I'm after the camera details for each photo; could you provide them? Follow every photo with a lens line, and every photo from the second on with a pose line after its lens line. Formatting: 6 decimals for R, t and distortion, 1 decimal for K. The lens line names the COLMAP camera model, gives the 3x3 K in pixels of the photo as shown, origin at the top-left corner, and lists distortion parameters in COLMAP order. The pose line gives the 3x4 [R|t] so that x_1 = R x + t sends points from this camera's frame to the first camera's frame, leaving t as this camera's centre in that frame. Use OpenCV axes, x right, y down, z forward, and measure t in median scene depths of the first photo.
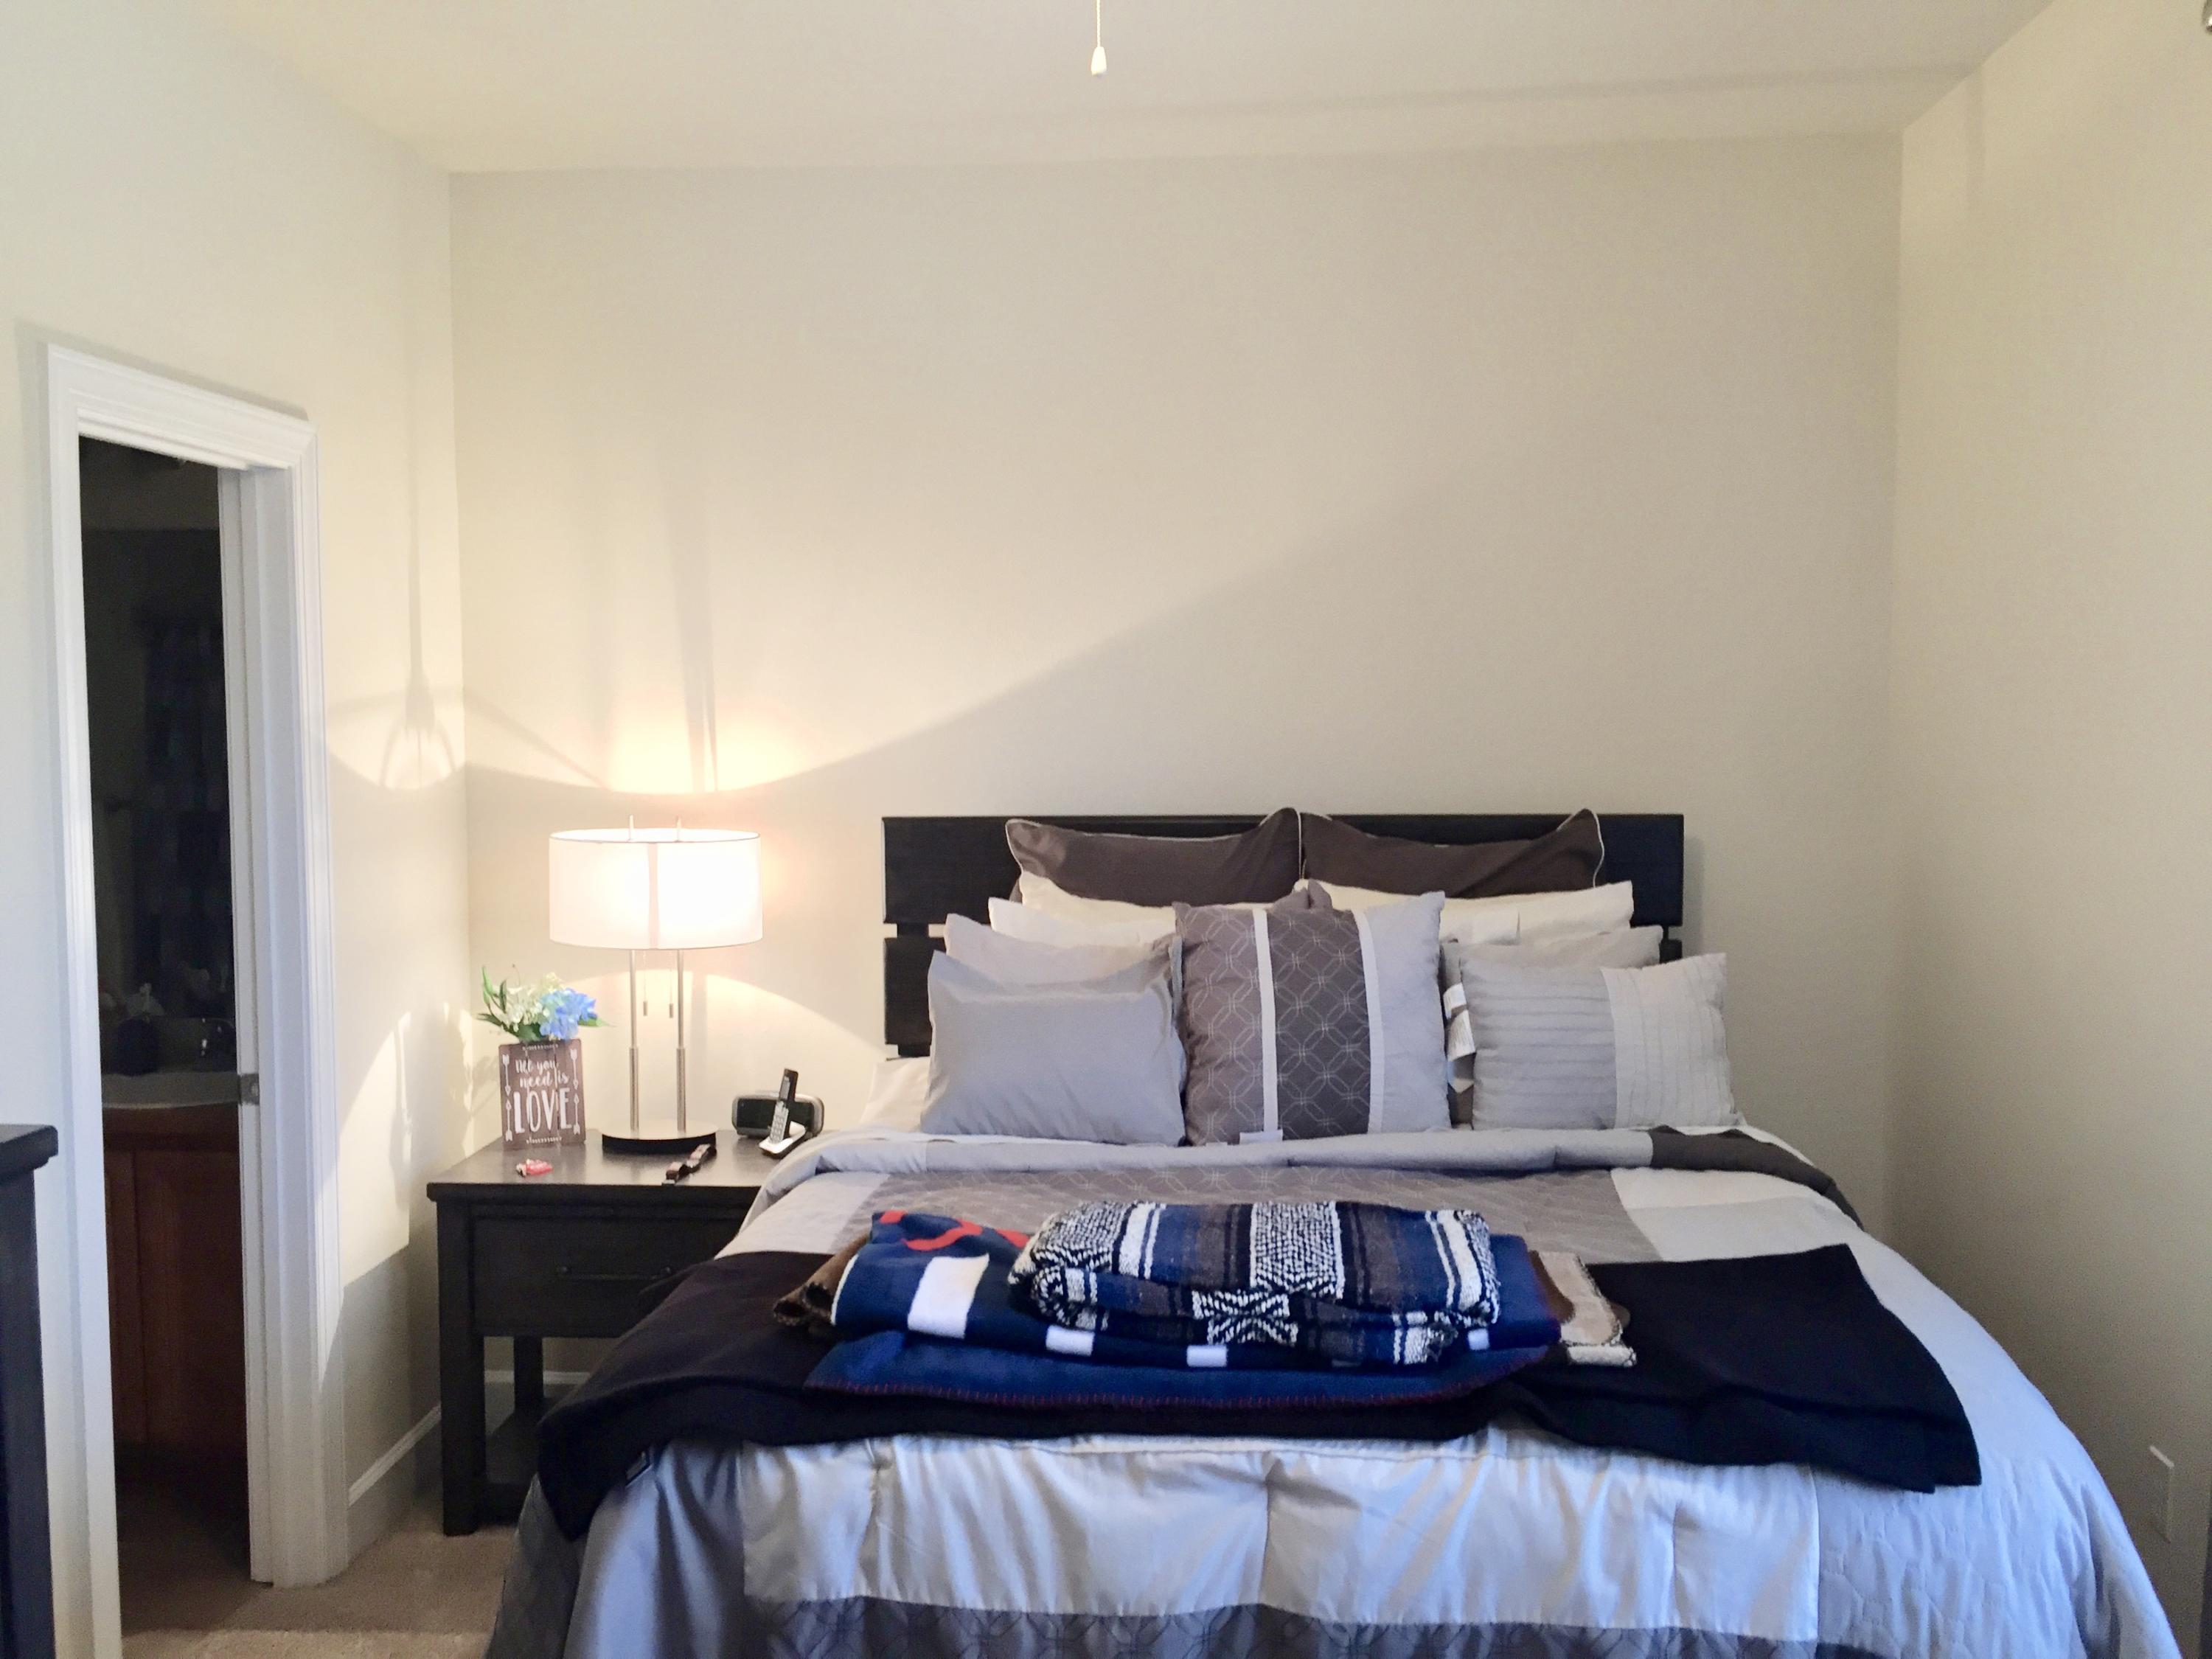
lens RADIAL K [[1897.0, 0, 1106.3], [0, 1897.0, 815.4], [0, 0, 1]] dist [0.053372, -0.034177]
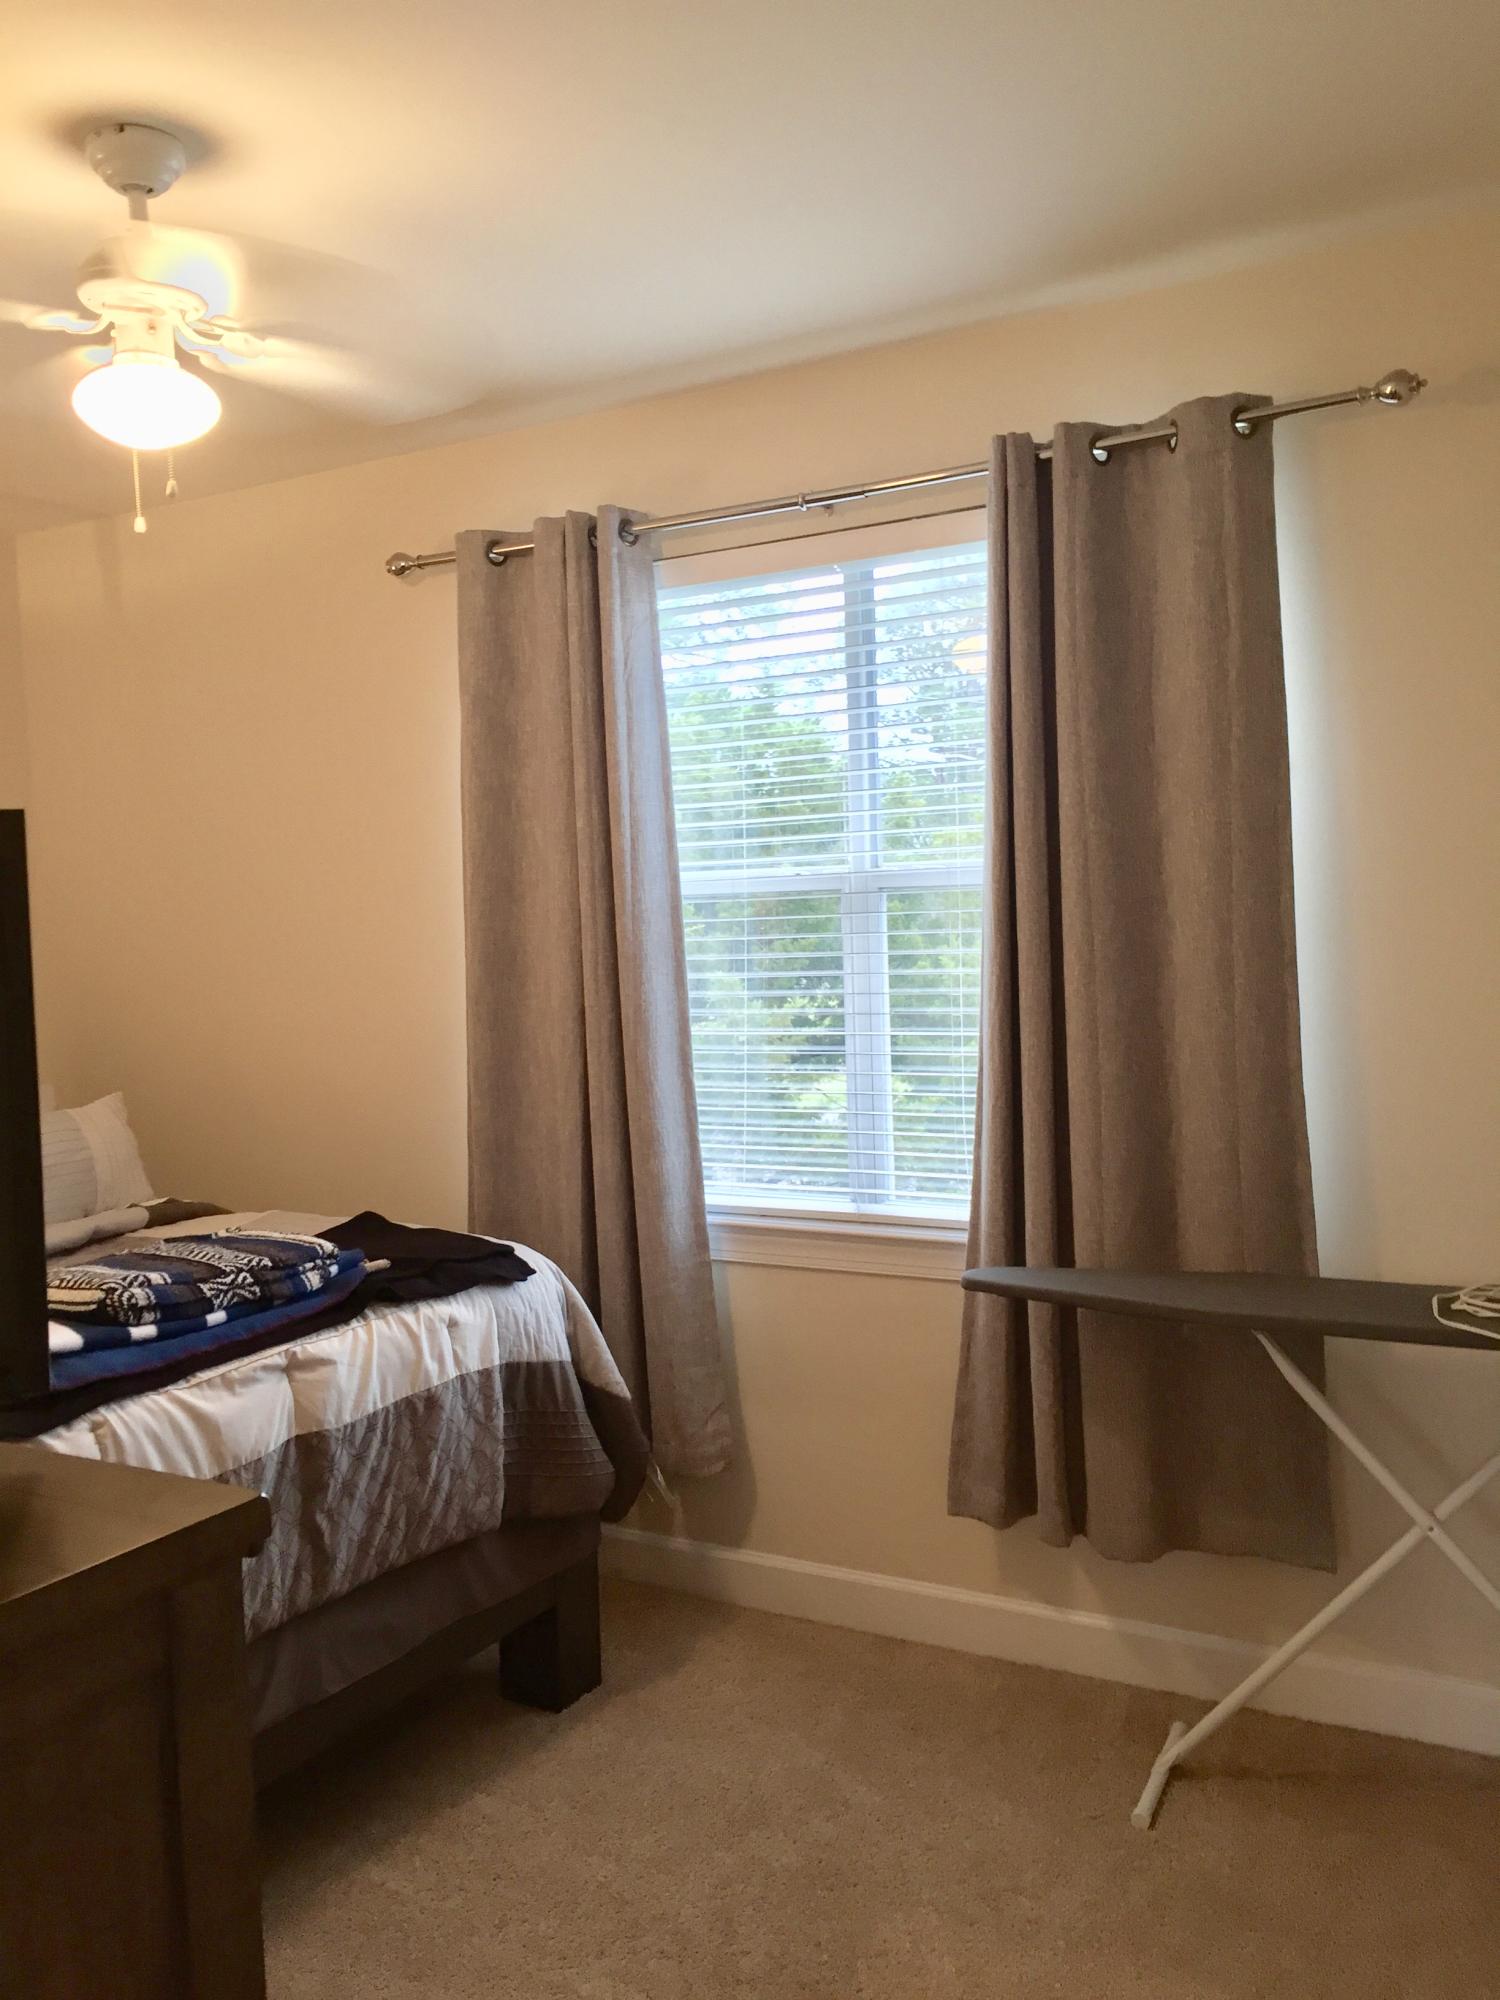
lens RADIAL K [[1715.2, 0, 752.5], [0, 1715.2, 1003.6], [0, 0, 1]] dist [0.053372, -0.034177]
pose [[0.452847, -0.068213, 0.888975, -1.079067], [0.092659, 0.995271, 0.029168, 0.015916], [-0.886761, 0.069163, 0.457025, -0.105703]]
